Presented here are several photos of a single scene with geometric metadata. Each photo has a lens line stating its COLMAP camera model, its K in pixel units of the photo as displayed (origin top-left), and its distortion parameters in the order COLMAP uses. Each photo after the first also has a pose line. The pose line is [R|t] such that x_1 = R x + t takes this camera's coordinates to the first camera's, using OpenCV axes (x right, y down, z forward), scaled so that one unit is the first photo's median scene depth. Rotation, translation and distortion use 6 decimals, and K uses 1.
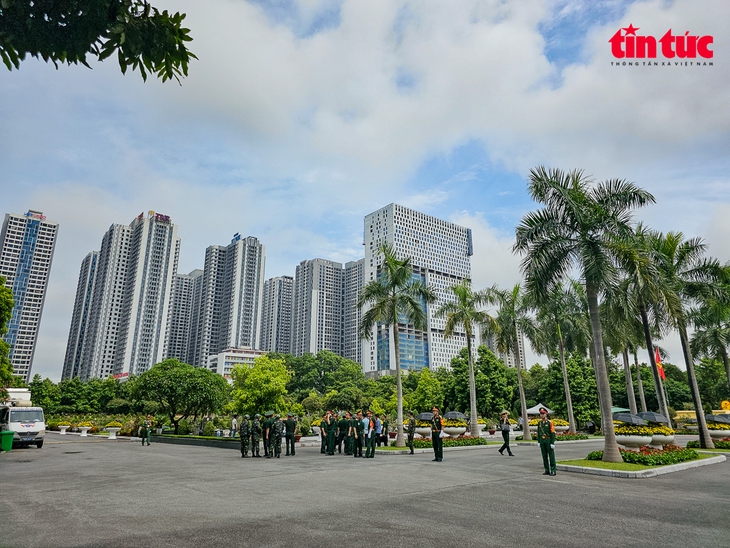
lens RADIAL K [[492.6, 0, 357.9], [0, 492.6, 270.3], [0, 0, 1]] dist [0.042222, -0.030621]
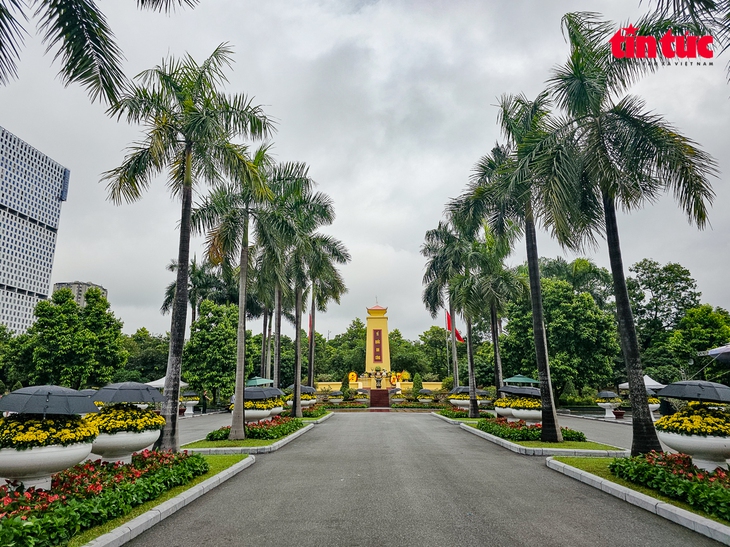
lens RADIAL K [[492.6, 0, 359.1], [0, 492.6, 269.0], [0, 0, 1]] dist [0.042222, -0.030621]
pose [[0.693534, 0.159290, 0.702593, 0.020883], [-0.192230, 0.980808, -0.032615, 0.077805], [-0.694304, -0.112440, 0.710844, 0.271500]]
